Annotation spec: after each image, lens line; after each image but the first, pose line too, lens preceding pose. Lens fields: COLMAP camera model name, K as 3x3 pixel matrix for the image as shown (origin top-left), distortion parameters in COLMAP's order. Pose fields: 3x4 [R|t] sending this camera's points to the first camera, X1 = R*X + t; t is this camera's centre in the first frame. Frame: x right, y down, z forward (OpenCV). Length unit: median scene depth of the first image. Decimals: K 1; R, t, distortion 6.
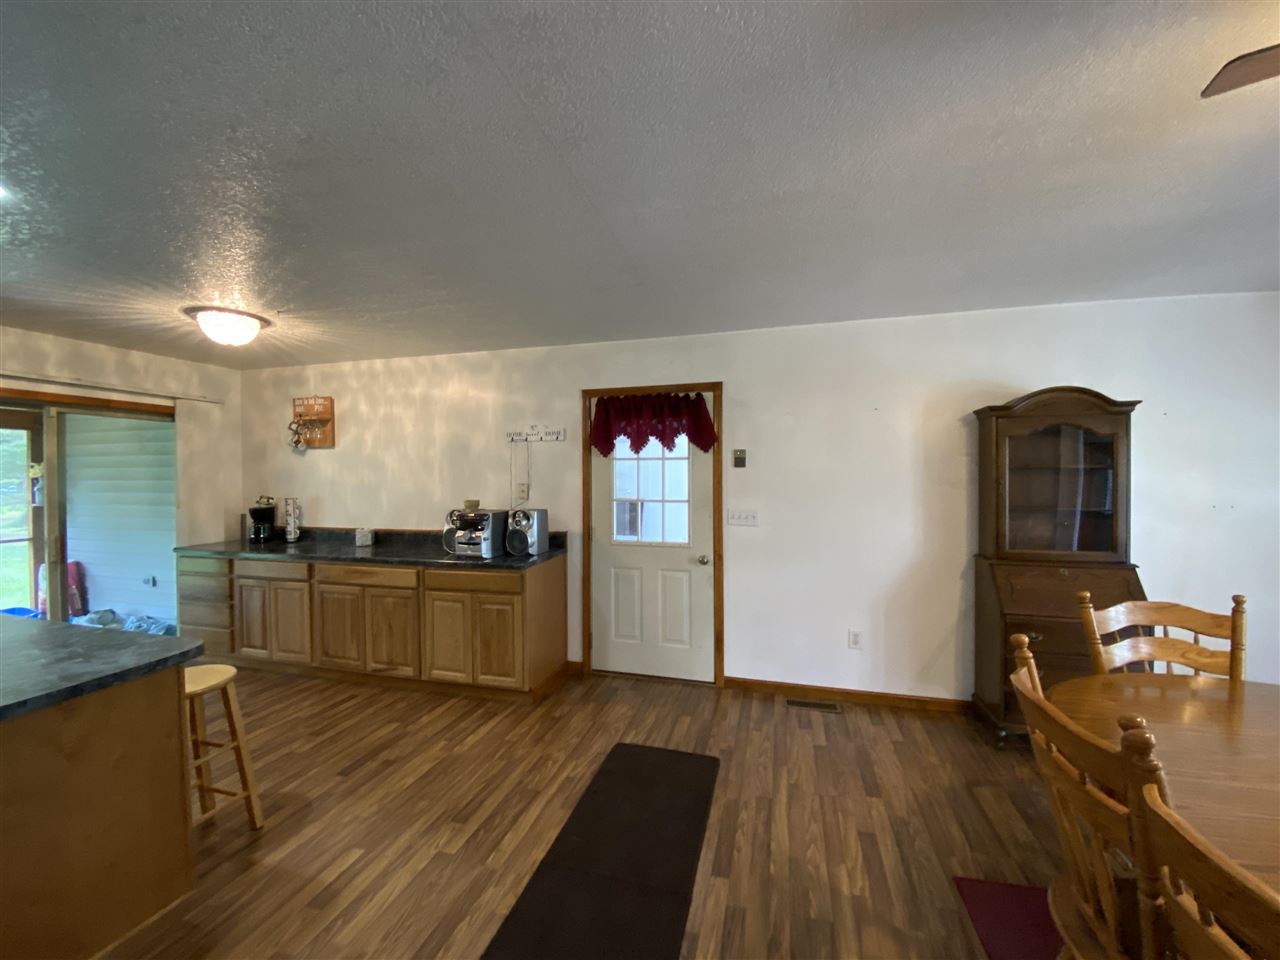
lens RADIAL K [[514.9, 0, 638.4], [0, 514.9, 479.6], [0, 0, 1]] dist [-0.004421, -0.008574]
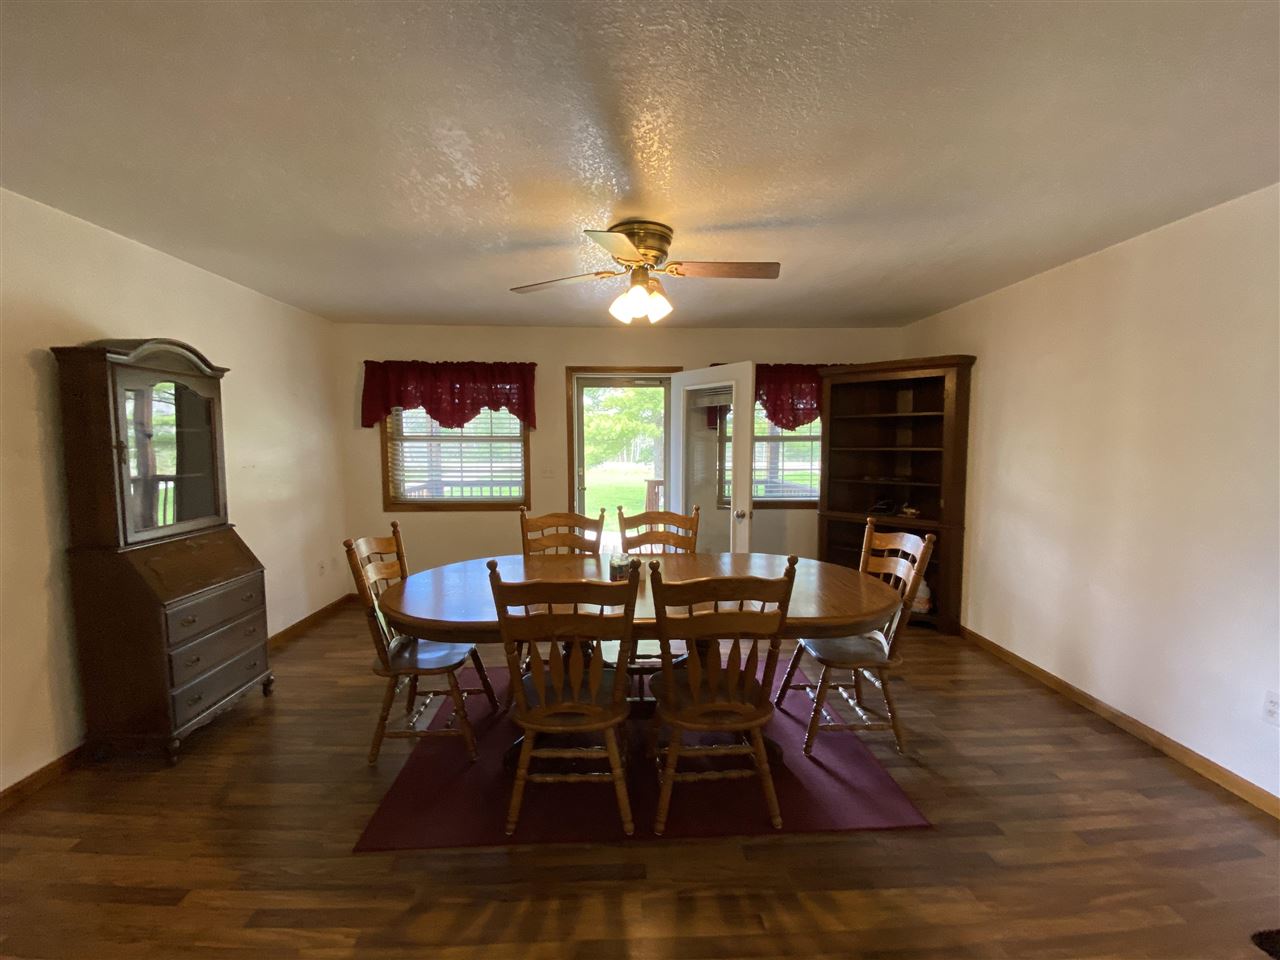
lens RADIAL K [[514.9, 0, 649.7], [0, 514.9, 472.5], [0, 0, 1]] dist [-0.004421, -0.008574]
pose [[-0.321953, -0.062550, 0.944687, -0.308178], [0.002180, 0.997764, 0.066807, -0.009107], [-0.946753, 0.023568, -0.321096, 0.512029]]
